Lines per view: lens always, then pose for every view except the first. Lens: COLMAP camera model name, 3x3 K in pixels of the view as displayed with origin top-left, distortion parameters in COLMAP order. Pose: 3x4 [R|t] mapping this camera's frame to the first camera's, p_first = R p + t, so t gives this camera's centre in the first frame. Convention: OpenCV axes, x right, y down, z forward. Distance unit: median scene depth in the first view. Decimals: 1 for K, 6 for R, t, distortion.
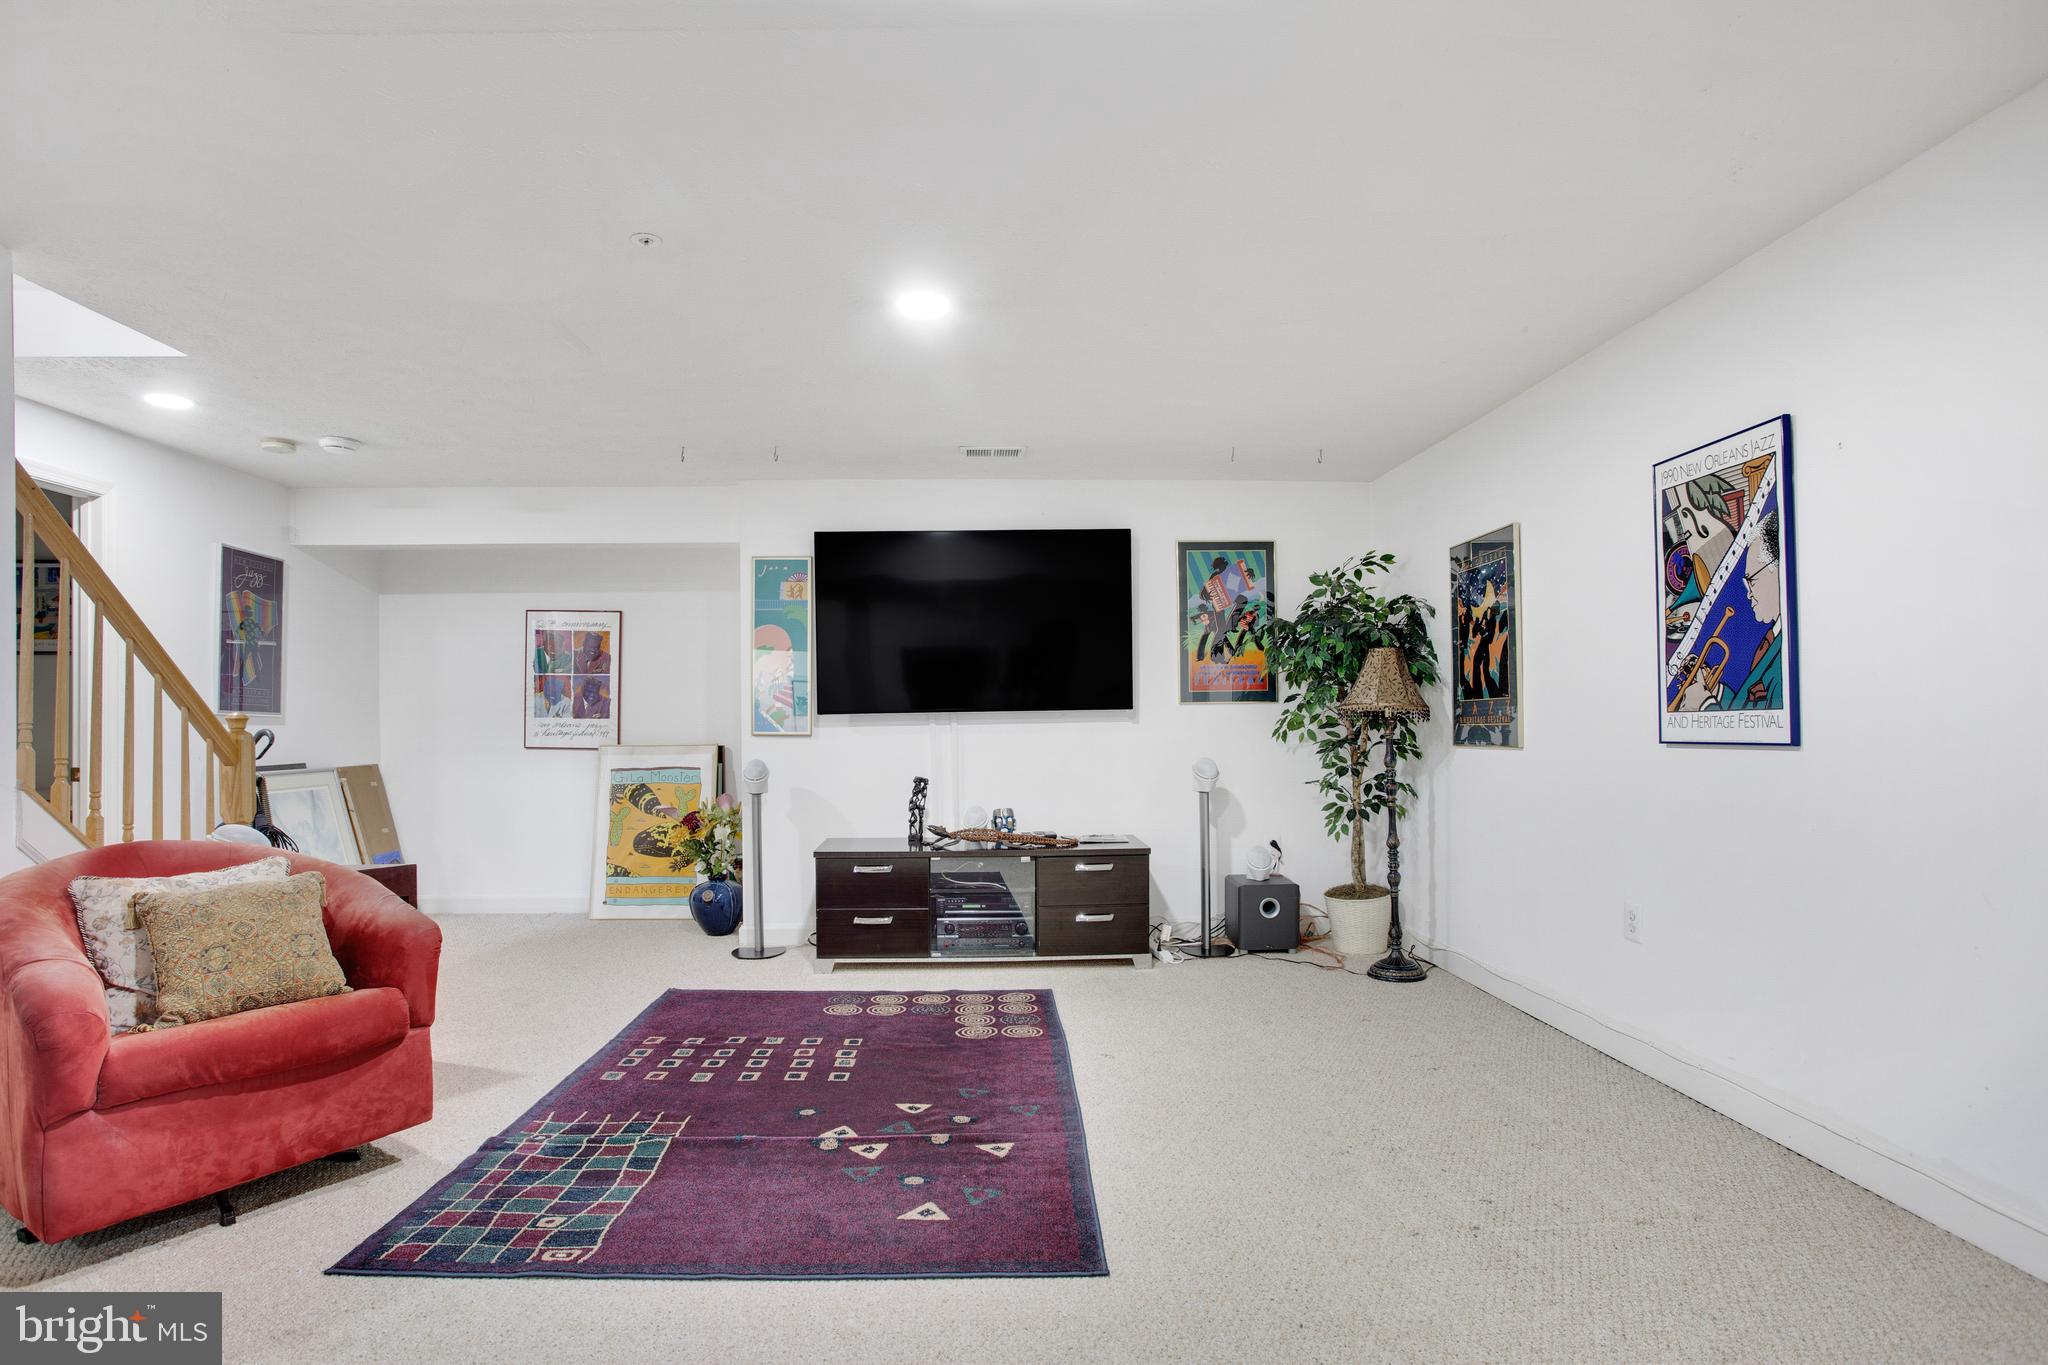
lens RADIAL K [[1037.2, 0, 1007.9], [0, 1037.2, 705.8], [0, 0, 1]] dist [-0.048540, 0.000851]
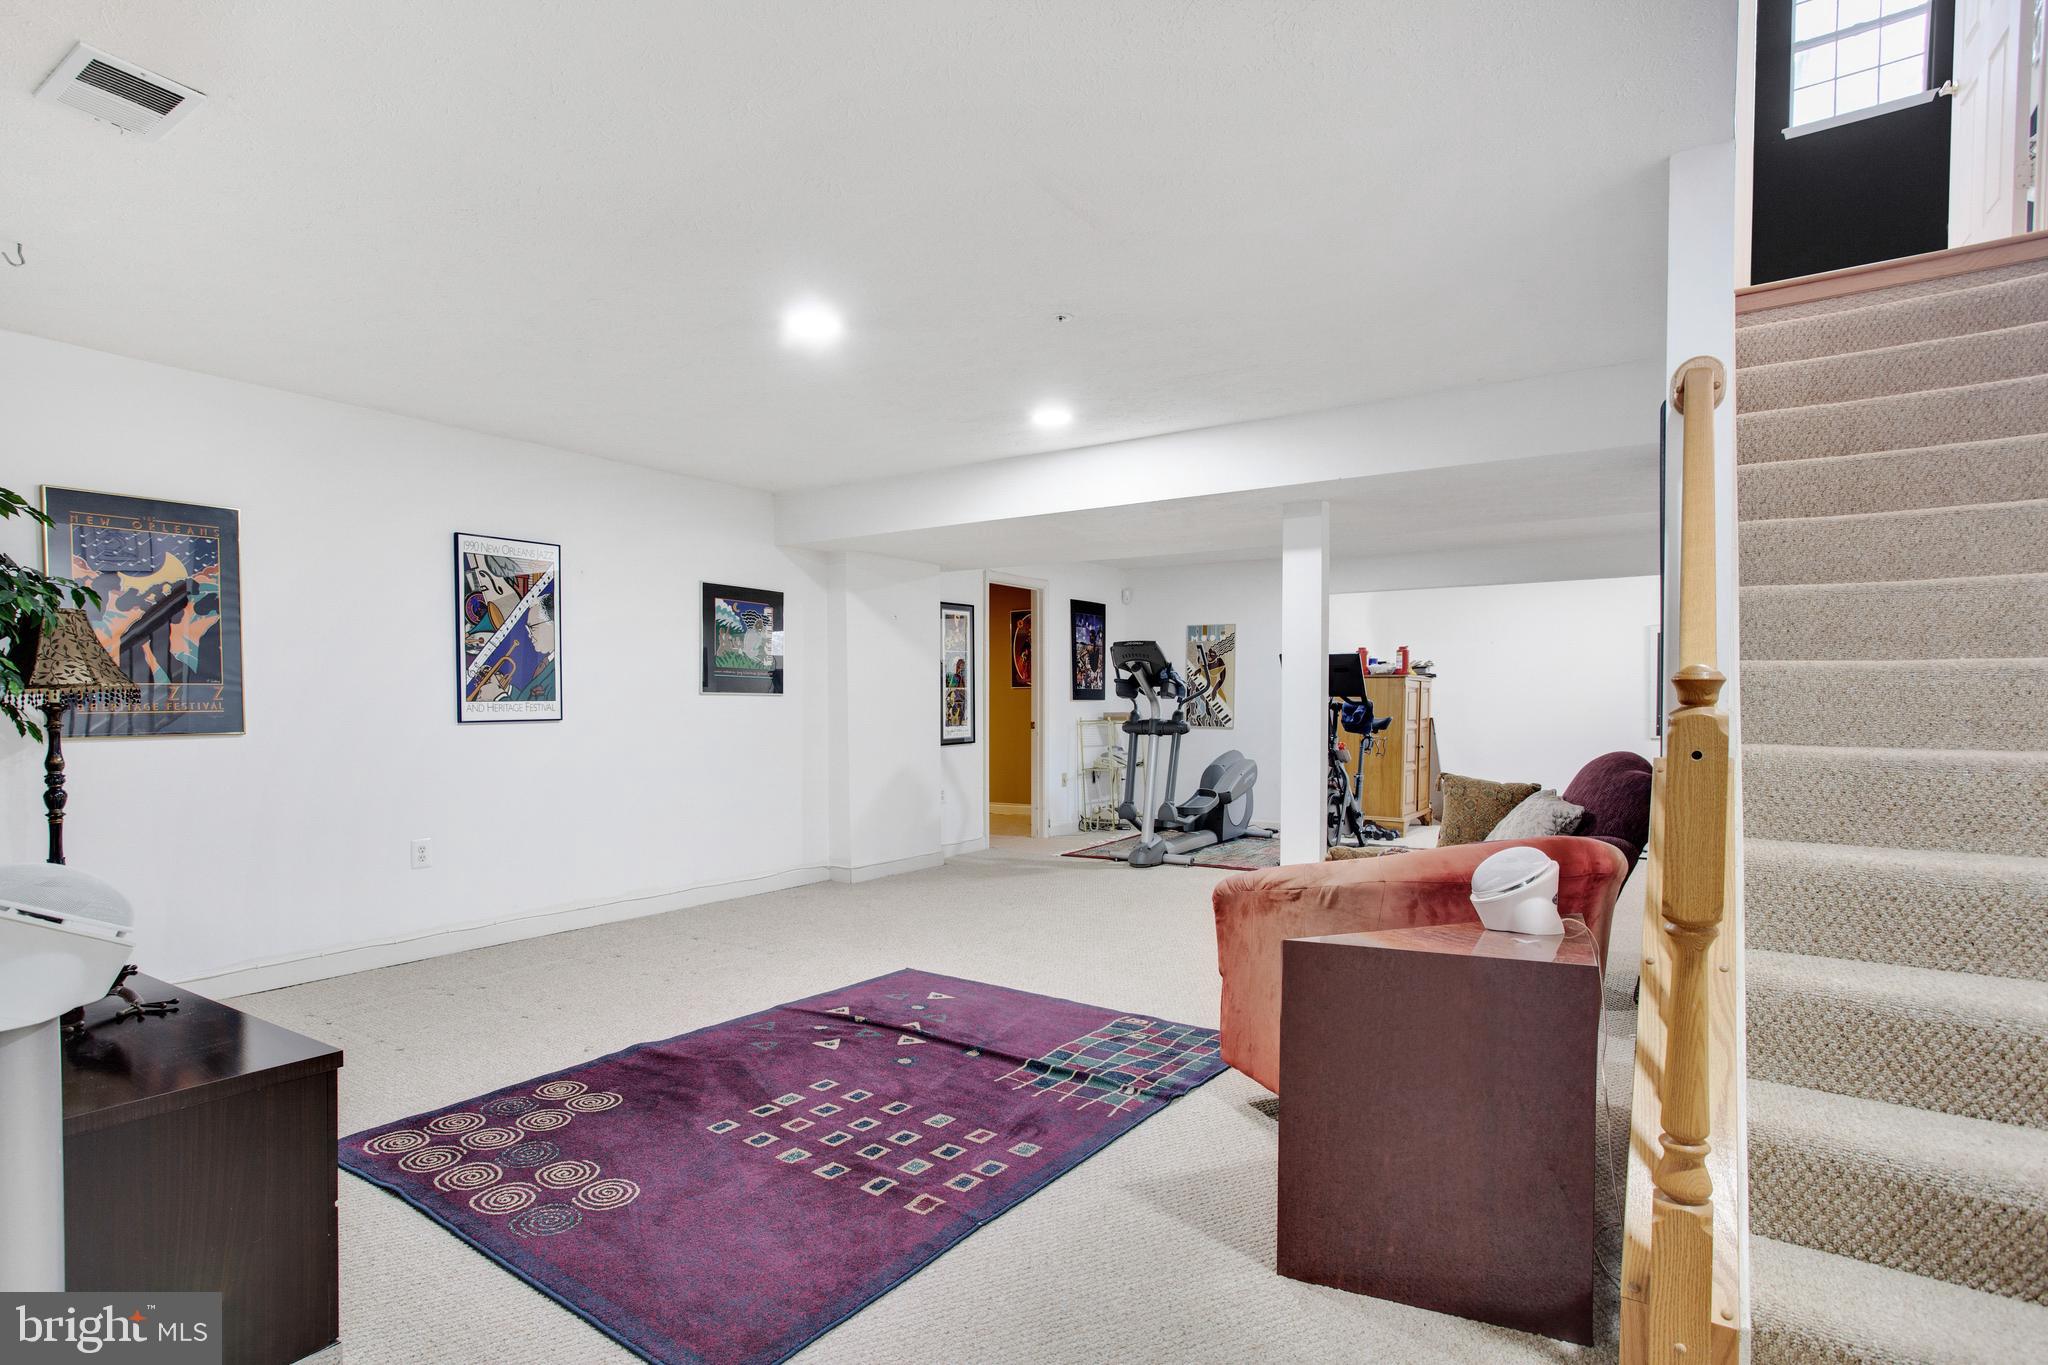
lens RADIAL K [[1037.2, 0, 1007.9], [0, 1037.2, 705.8], [0, 0, 1]] dist [-0.048540, 0.000851]
pose [[-0.800959, 0.007056, 0.598678, -0.899034], [-0.002964, 0.999872, -0.015750, 0.034146], [-0.598712, -0.014390, -0.800835, 1.736355]]
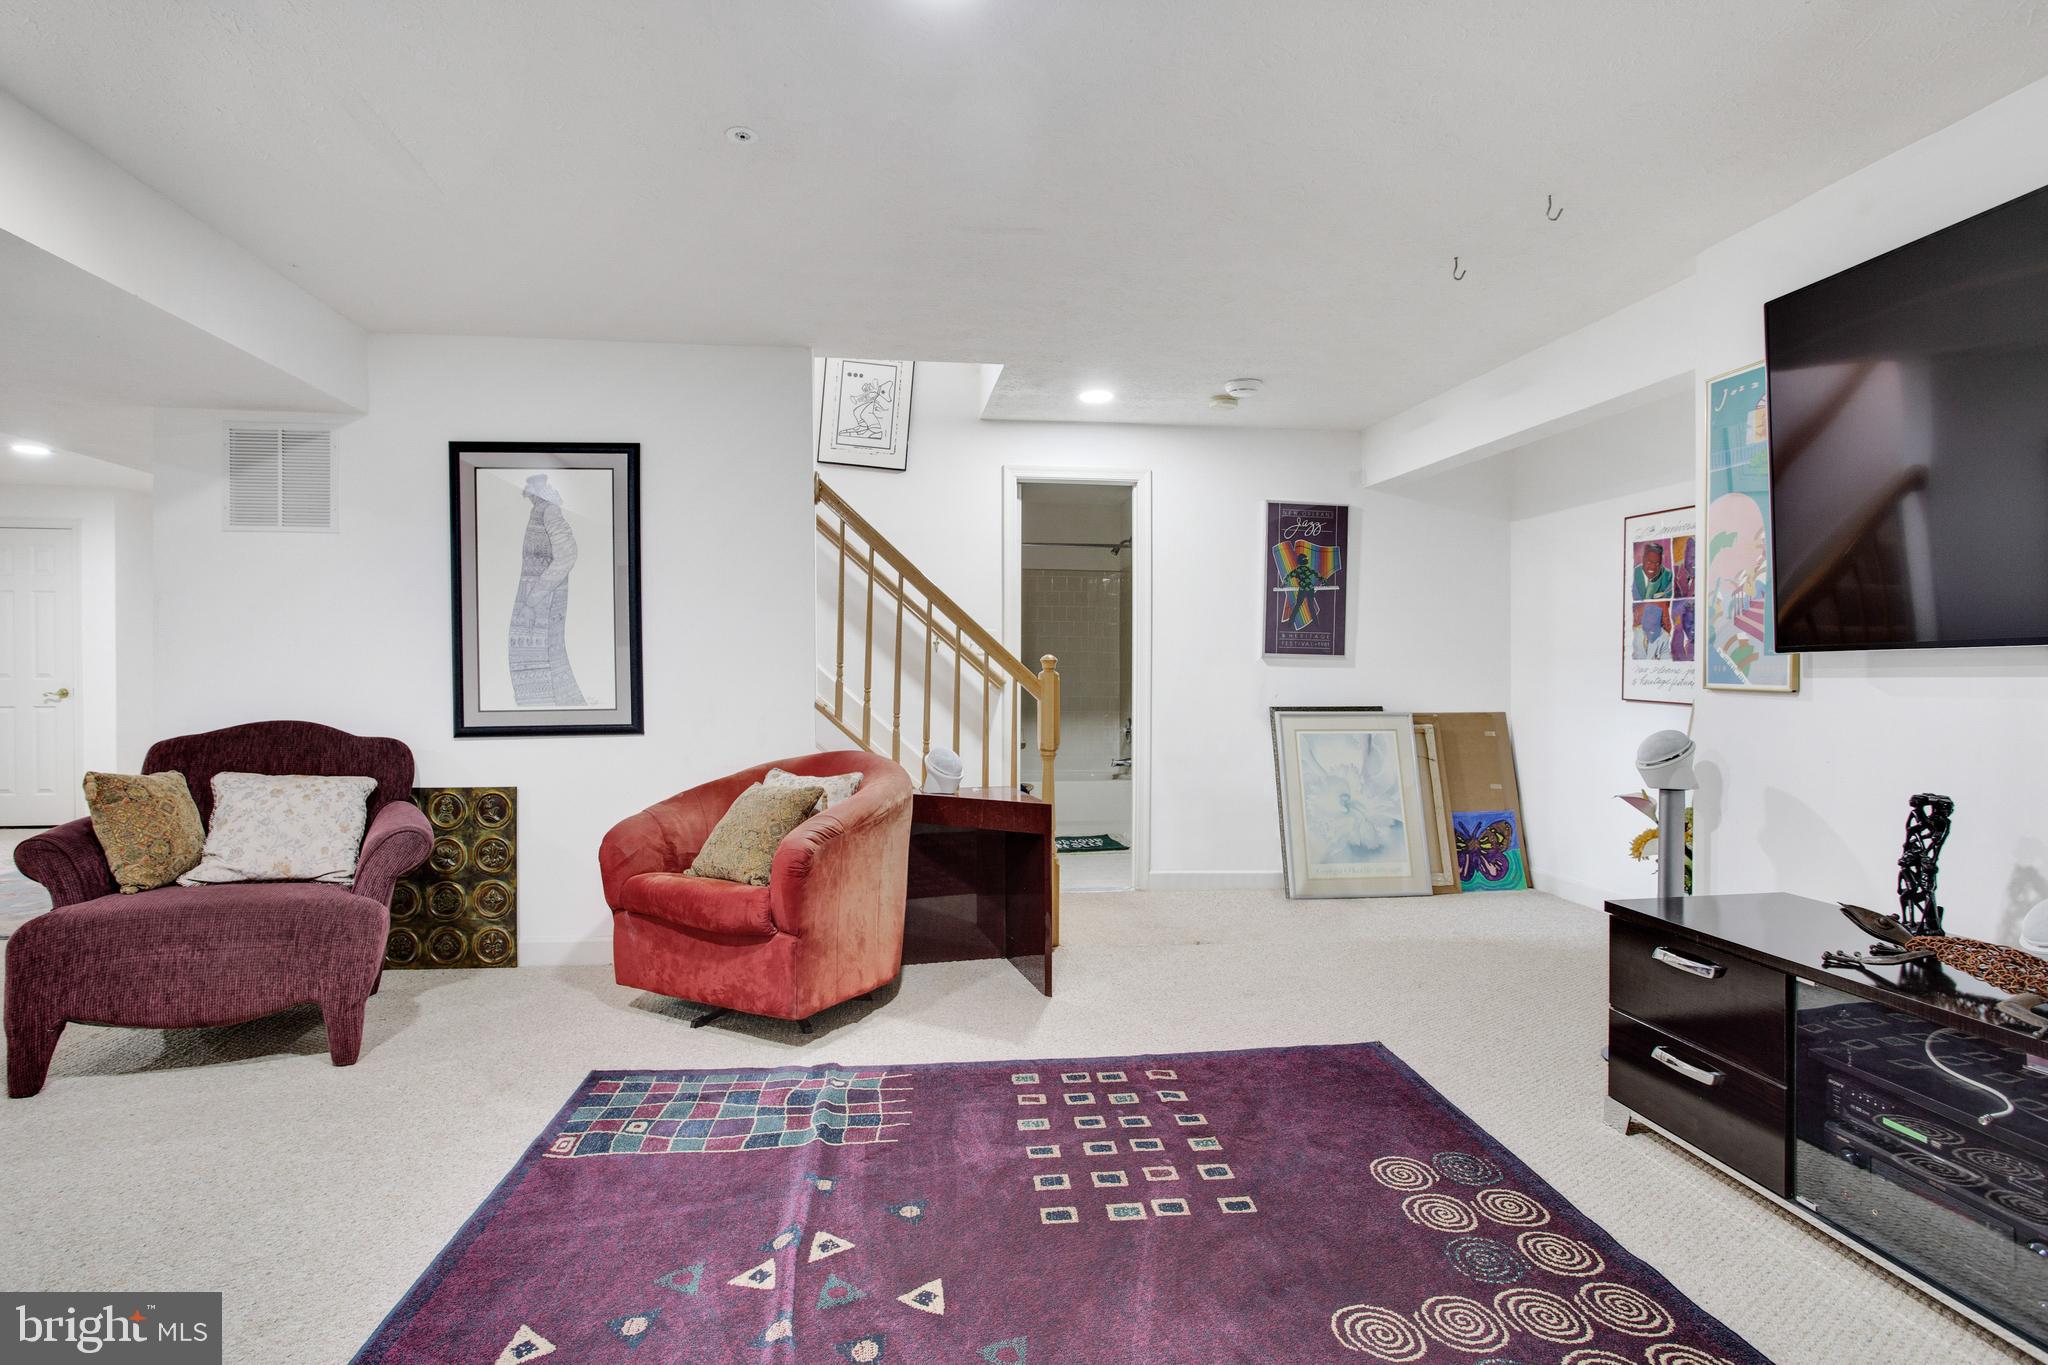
lens RADIAL K [[1058.9, 0, 1028.0], [0, 1058.9, 657.1], [0, 0, 1]] dist [-0.054090, 0.035994]
pose [[0.094565, -0.005039, -0.995506, 0.509355], [0.009822, 0.999943, -0.004129, 0.016350], [0.995470, -0.009387, 0.094609, 0.972045]]
